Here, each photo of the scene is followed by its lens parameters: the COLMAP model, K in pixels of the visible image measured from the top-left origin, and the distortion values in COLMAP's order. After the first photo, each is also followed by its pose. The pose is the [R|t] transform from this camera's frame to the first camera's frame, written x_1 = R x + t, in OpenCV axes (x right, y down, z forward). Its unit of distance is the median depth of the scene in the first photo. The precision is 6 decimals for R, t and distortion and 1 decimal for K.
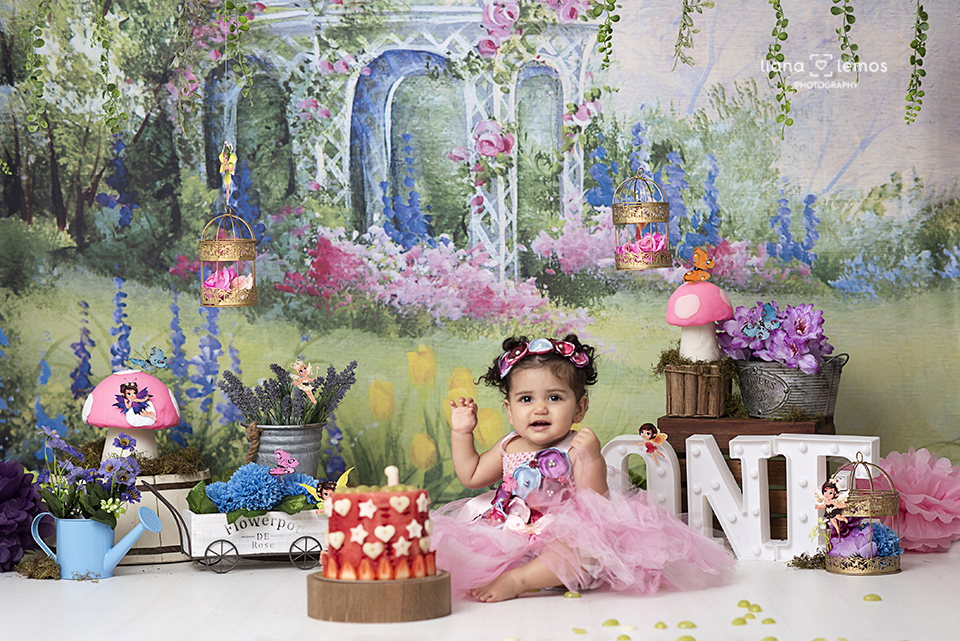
lens RADIAL K [[2319.9, 0, 494.5], [0, 2319.9, 318.3], [0, 0, 1]] dist [0.037591, -0.145183]
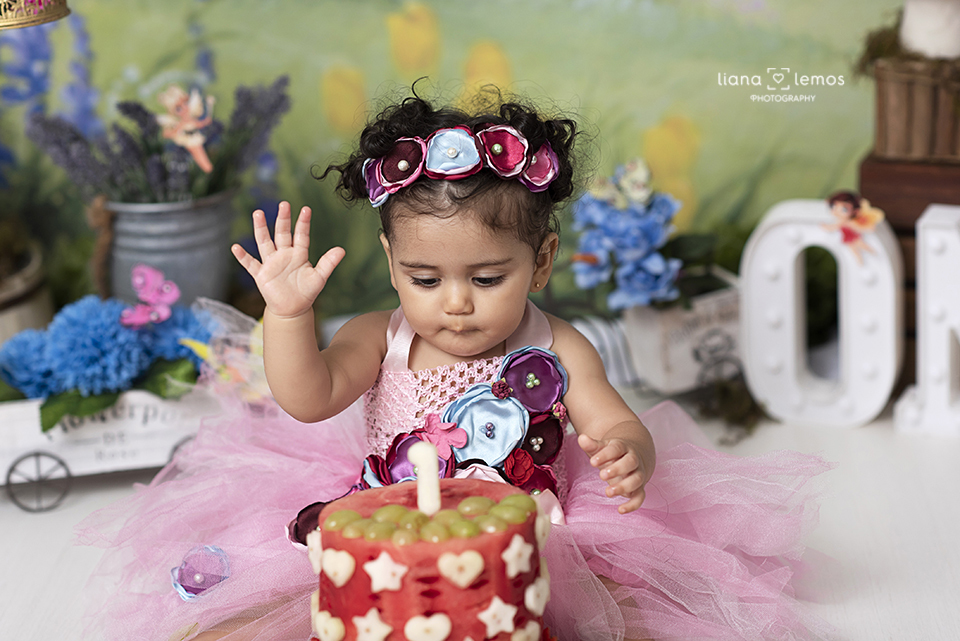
lens RADIAL K [[2309.9, 0, 480.0], [0, 2309.9, 320.5], [0, 0, 1]] dist [-0.011691, 0.619900]
pose [[0.999467, -0.021606, -0.024488, -0.003419], [0.027304, 0.964231, 0.263655, -0.060587], [0.017916, -0.264183, 0.964306, 0.449613]]
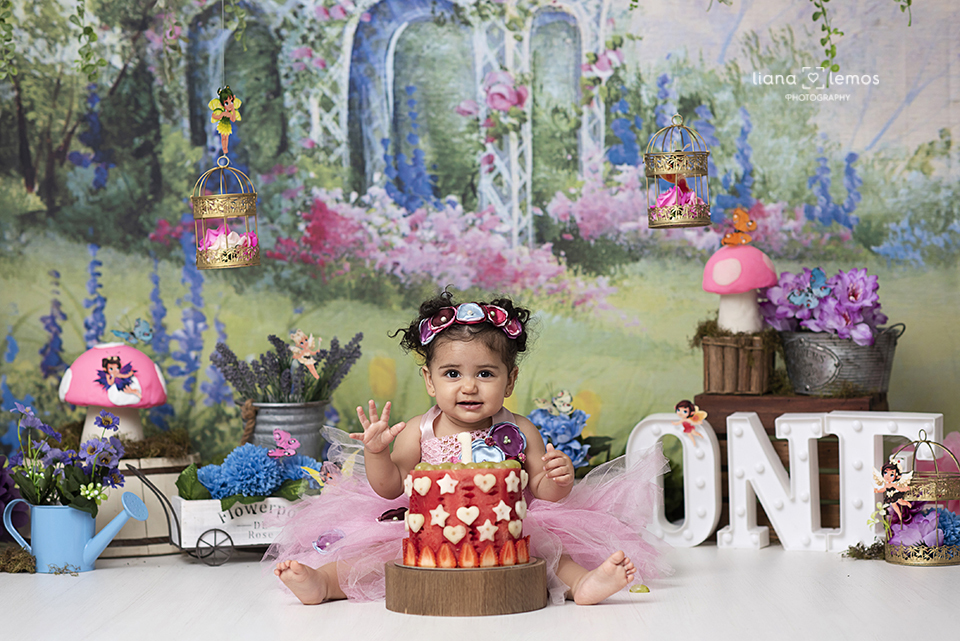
lens RADIAL K [[2309.9, 0, 480.0], [0, 2309.9, 320.5], [0, 0, 1]] dist [-0.011691, 0.619900]
pose [[0.999718, -0.001325, 0.023711, -0.032130], [0.001422, 0.999991, -0.004099, 0.016469], [-0.023706, 0.004132, 0.999710, 0.092536]]
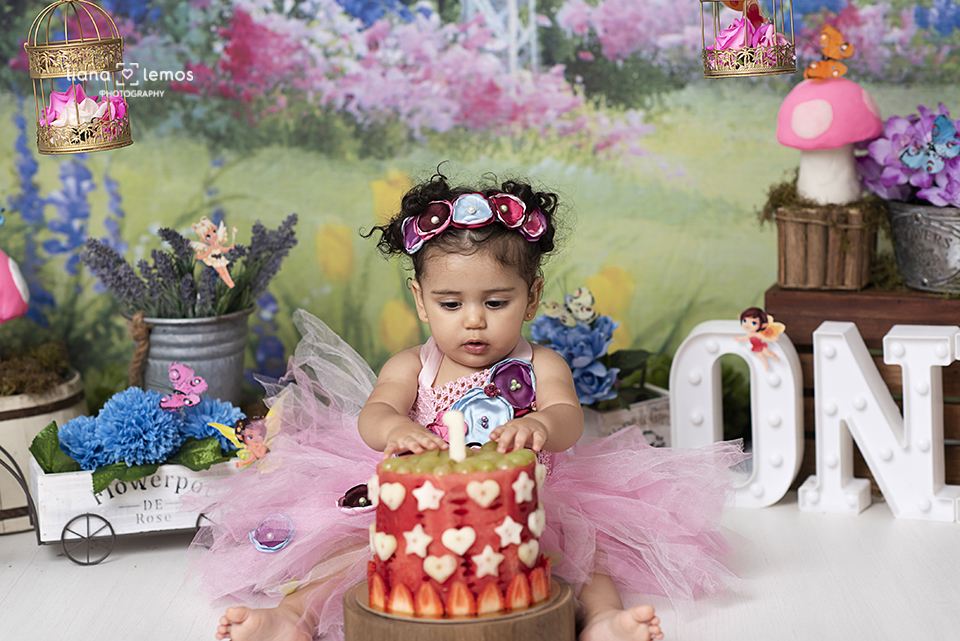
lens RADIAL K [[2273.2, 0, 480.0], [0, 2273.2, 320.5], [0, 0, 1]] dist [-0.074684, 0.989504]
pose [[0.999755, -0.018521, 0.012124, -0.015344], [0.016644, 0.990029, 0.139874, -0.036589], [-0.014594, -0.139637, 0.990095, 0.350664]]
